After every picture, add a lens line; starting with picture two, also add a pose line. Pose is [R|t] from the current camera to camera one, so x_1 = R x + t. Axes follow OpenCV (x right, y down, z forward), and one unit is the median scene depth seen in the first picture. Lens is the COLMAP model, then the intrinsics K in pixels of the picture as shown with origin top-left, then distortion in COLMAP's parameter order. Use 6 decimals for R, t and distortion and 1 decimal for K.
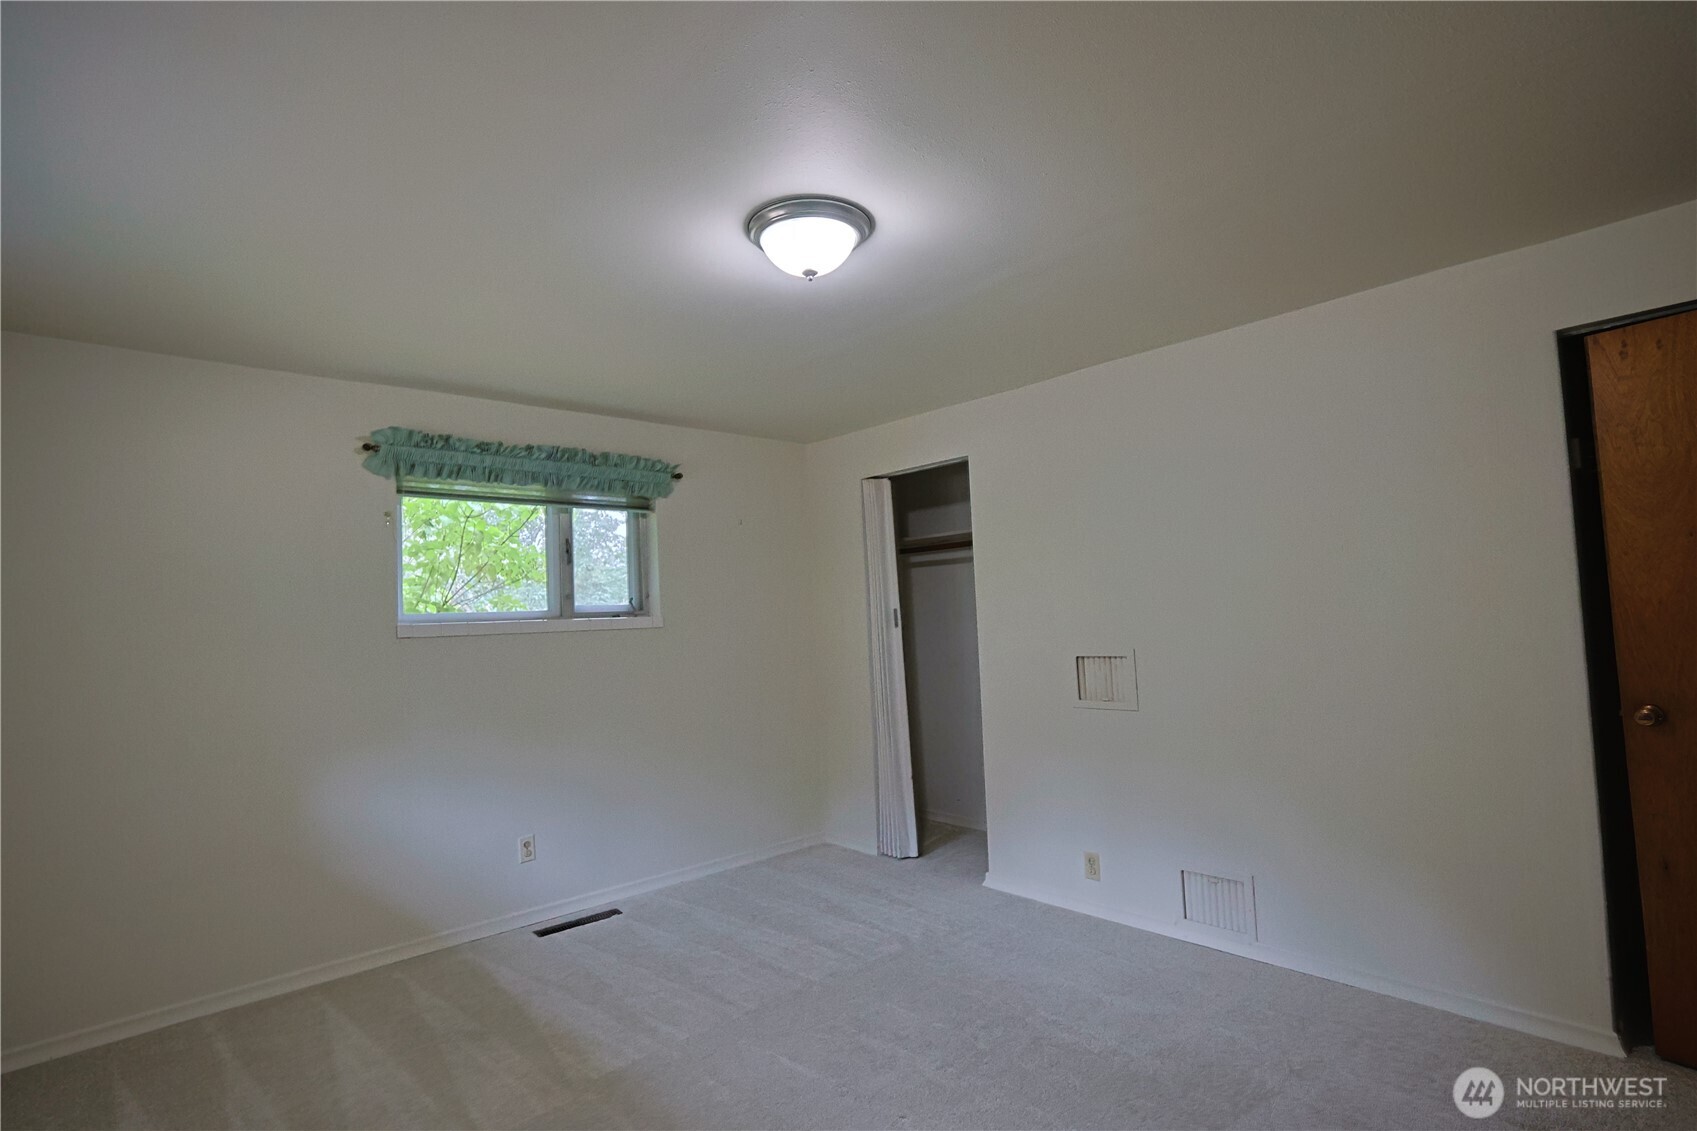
lens RADIAL K [[827.1, 0, 846.9], [0, 827.1, 566.2], [0, 0, 1]] dist [-0.012167, 0.004319]
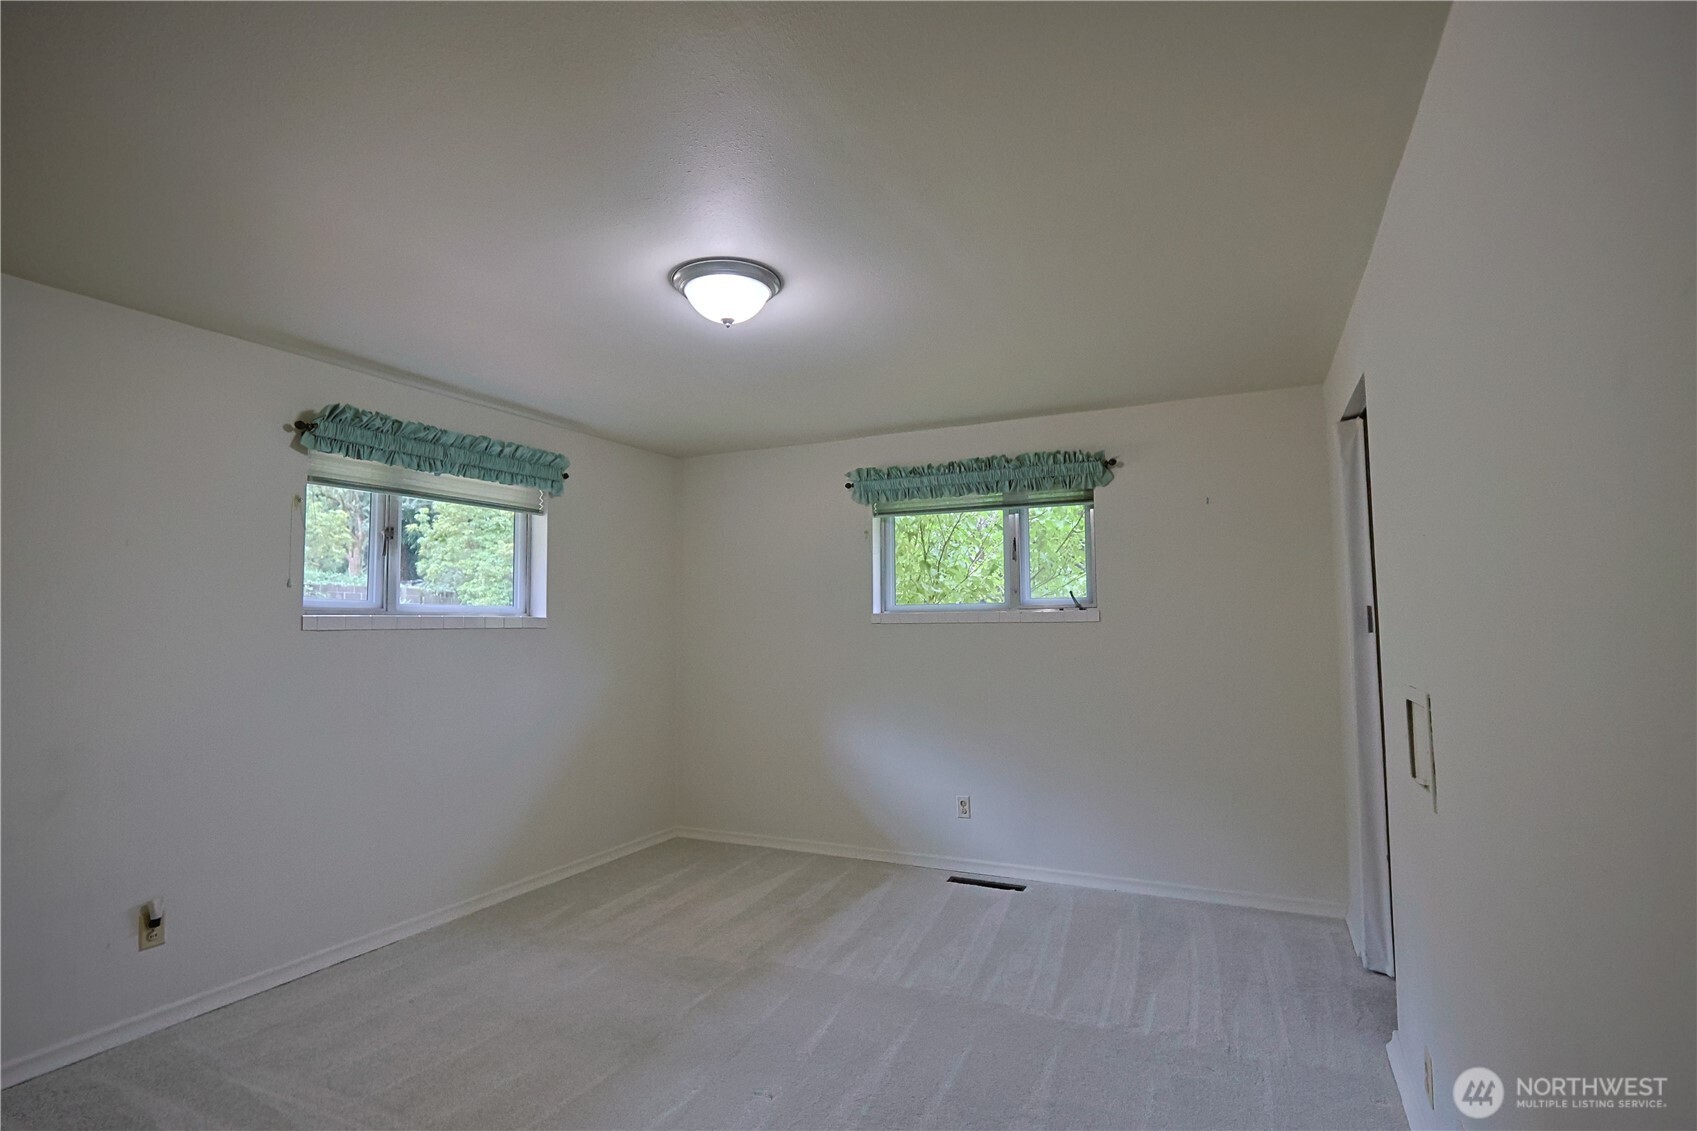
lens RADIAL K [[827.1, 0, 846.3], [0, 827.1, 566.7], [0, 0, 1]] dist [-0.012167, 0.004319]
pose [[0.374722, -0.025086, -0.926798, 0.614972], [0.052178, 0.998620, -0.005933, 0.000036], [0.925668, -0.046135, 0.375513, 0.401627]]
